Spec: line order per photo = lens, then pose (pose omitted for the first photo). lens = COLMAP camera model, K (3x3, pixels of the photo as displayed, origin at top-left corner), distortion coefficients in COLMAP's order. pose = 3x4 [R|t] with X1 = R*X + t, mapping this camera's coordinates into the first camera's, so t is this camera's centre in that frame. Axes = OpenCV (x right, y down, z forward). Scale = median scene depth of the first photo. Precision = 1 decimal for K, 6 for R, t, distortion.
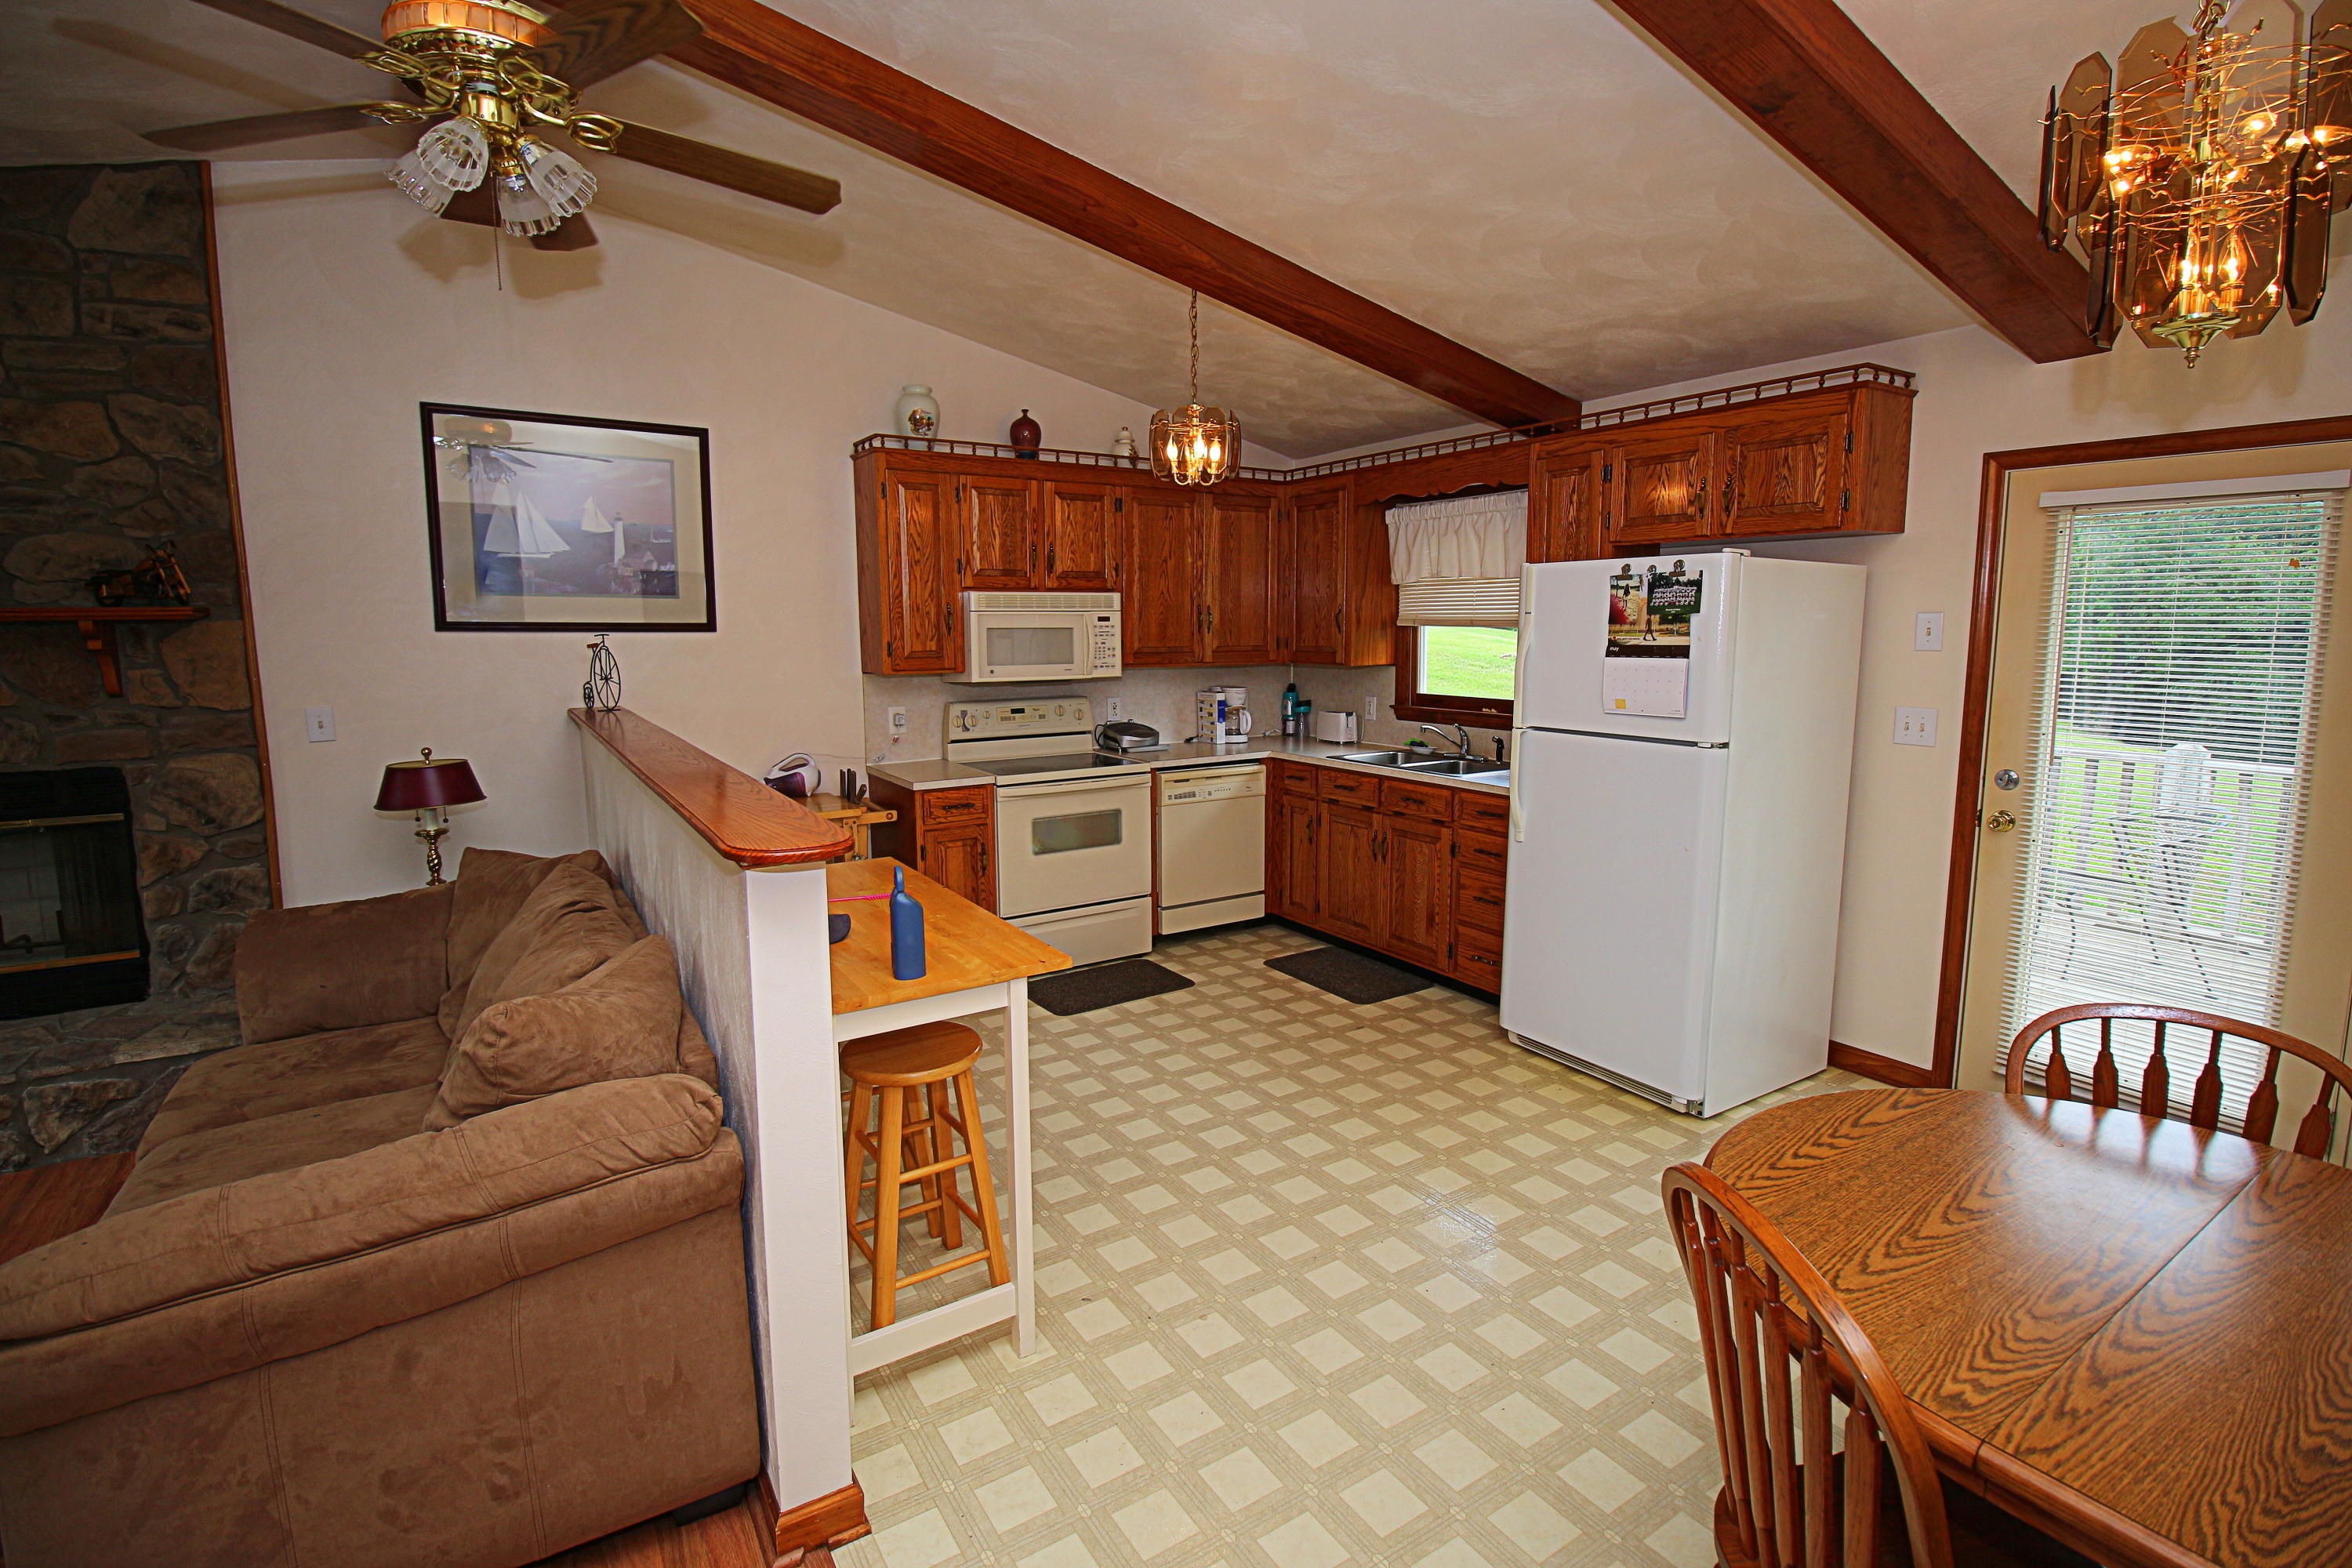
lens RADIAL K [[1121.5, 0, 1164.4], [0, 1121.5, 759.2], [0, 0, 1]] dist [-0.004494, -0.001248]
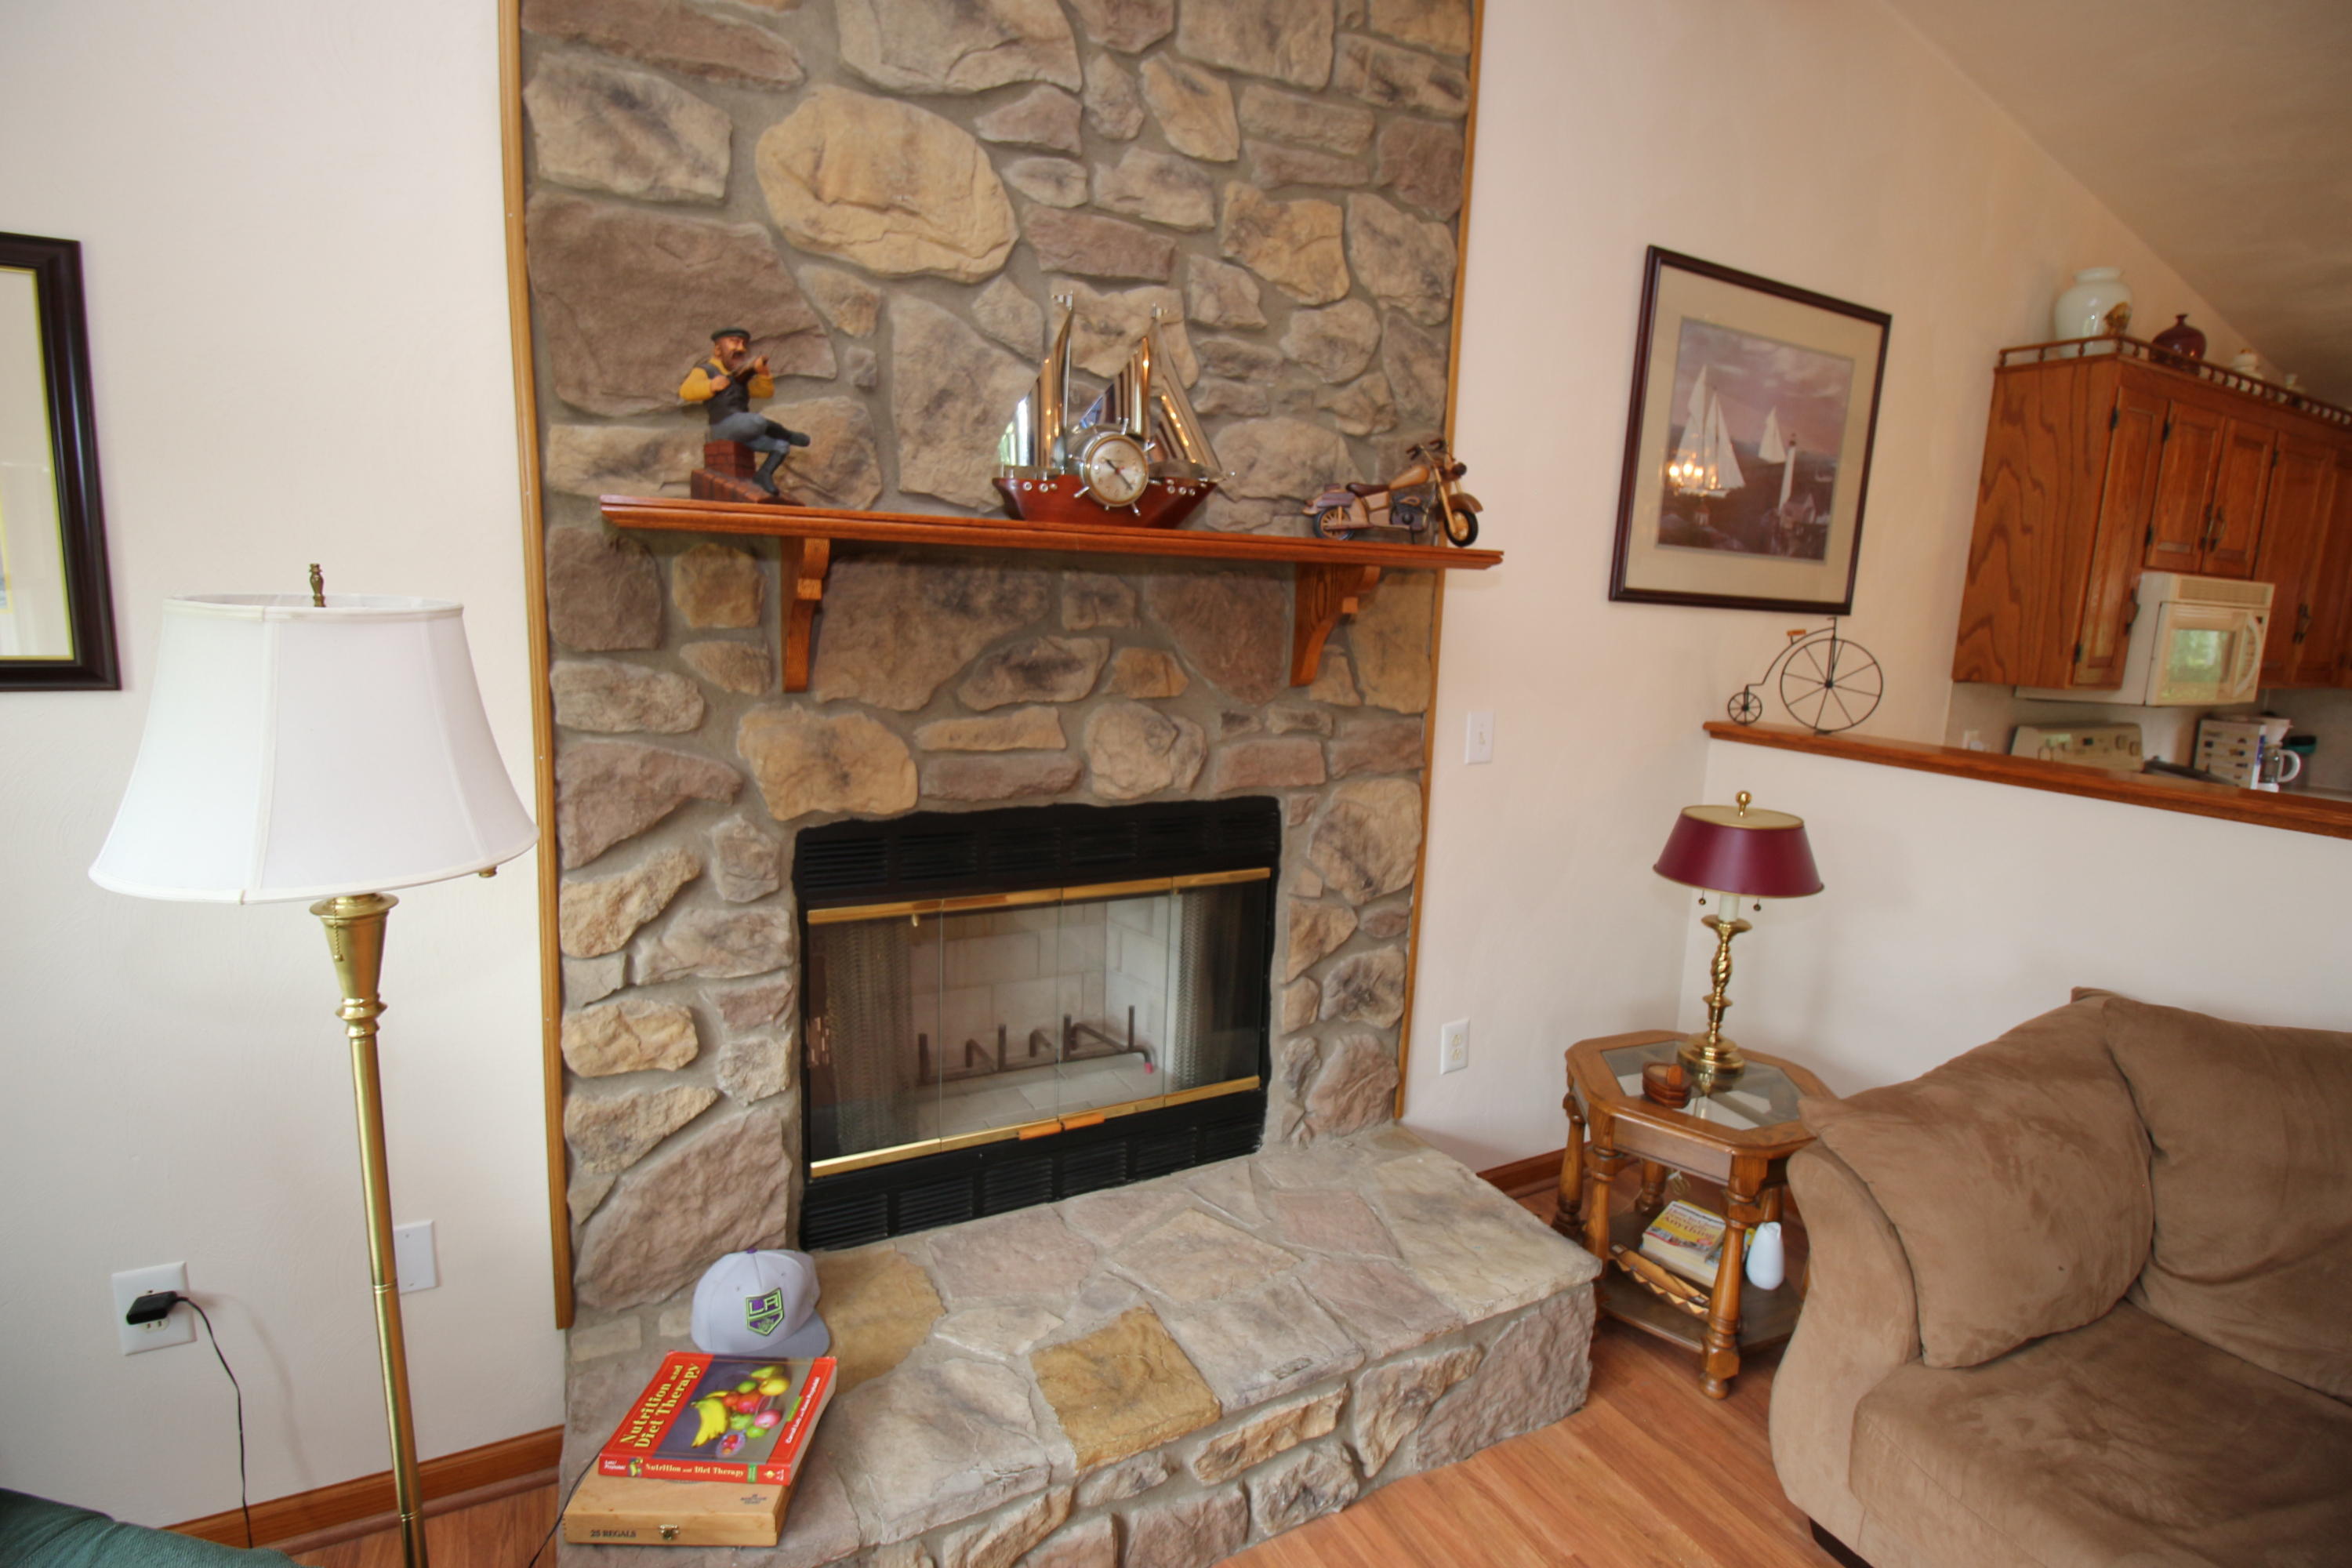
lens RADIAL K [[1082.2, 0, 1186.9], [0, 1082.2, 768.6], [0, 0, 1]] dist [-0.006013, -0.002003]
pose [[0.994871, 0.053712, -0.085718, -0.957855], [-0.051315, 0.998234, 0.029932, -0.025500], [0.087175, -0.025380, 0.995870, 0.390389]]
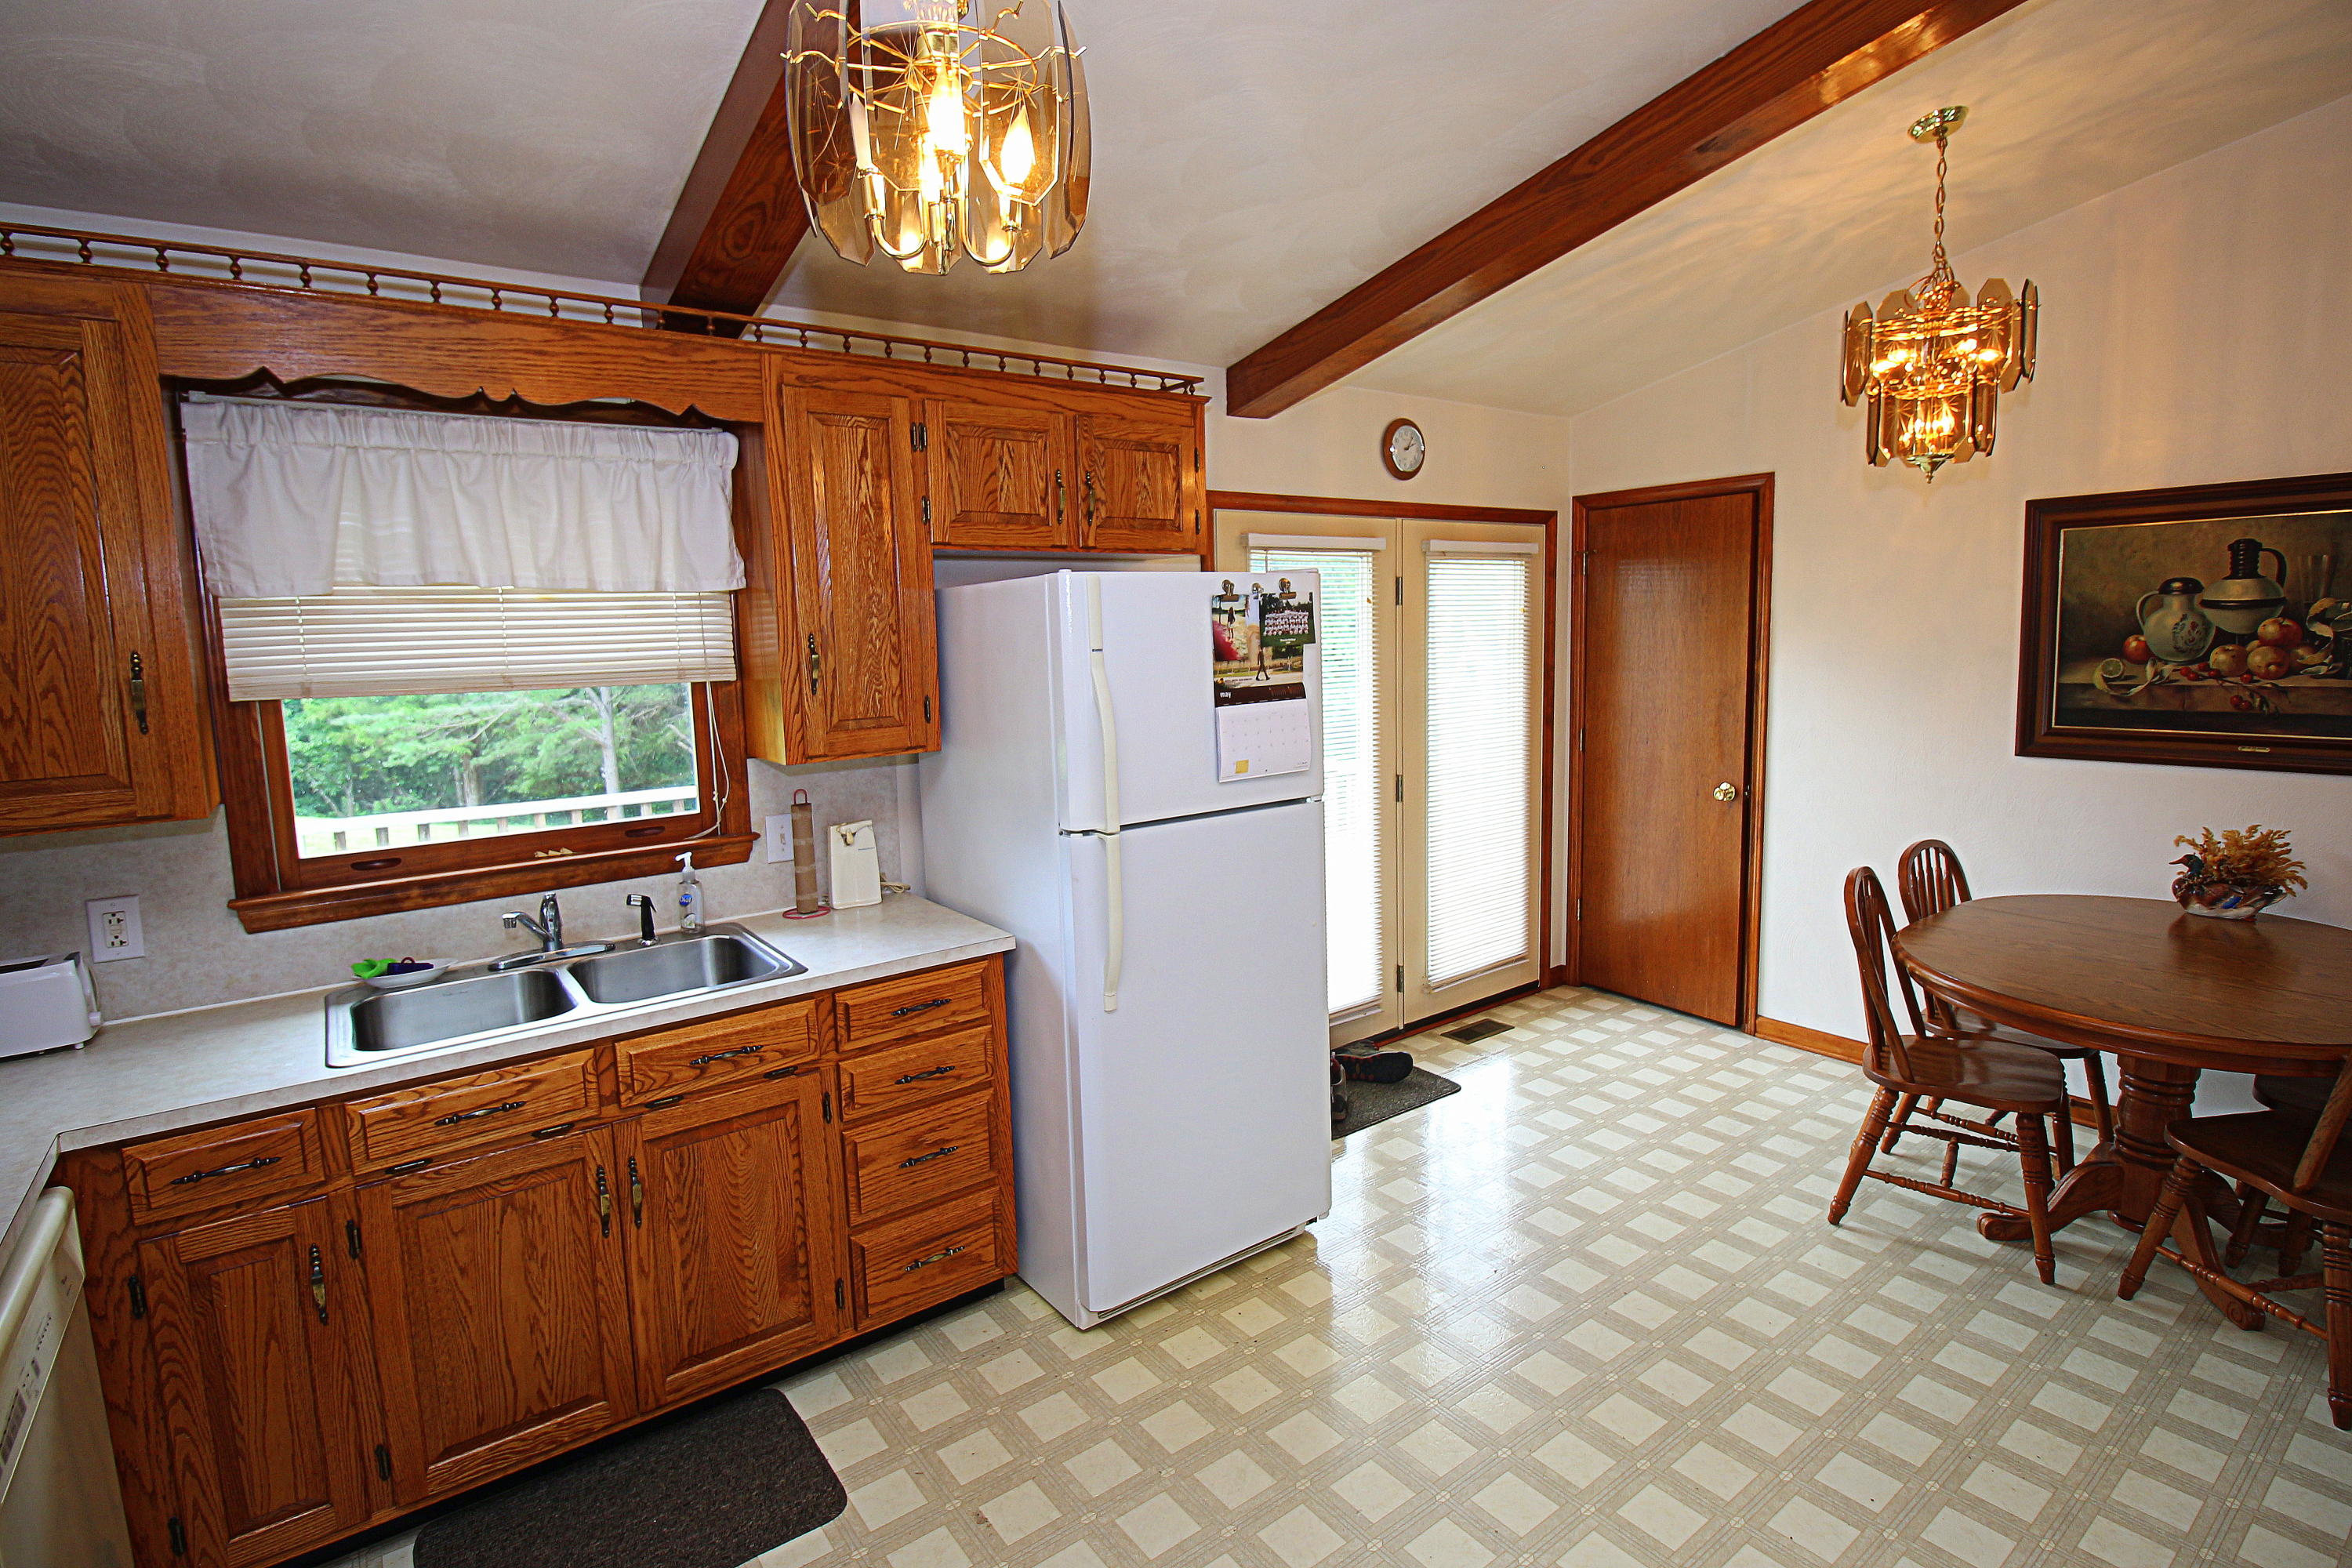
lens RADIAL K [[1121.5, 0, 1163.0], [0, 1121.5, 760.4], [0, 0, 1]] dist [-0.004494, -0.001248]
pose [[-0.075776, -0.114643, 0.990512, -0.321271], [0.149996, 0.980754, 0.124989, -0.152105], [-0.985778, 0.158044, -0.057122, 1.072789]]
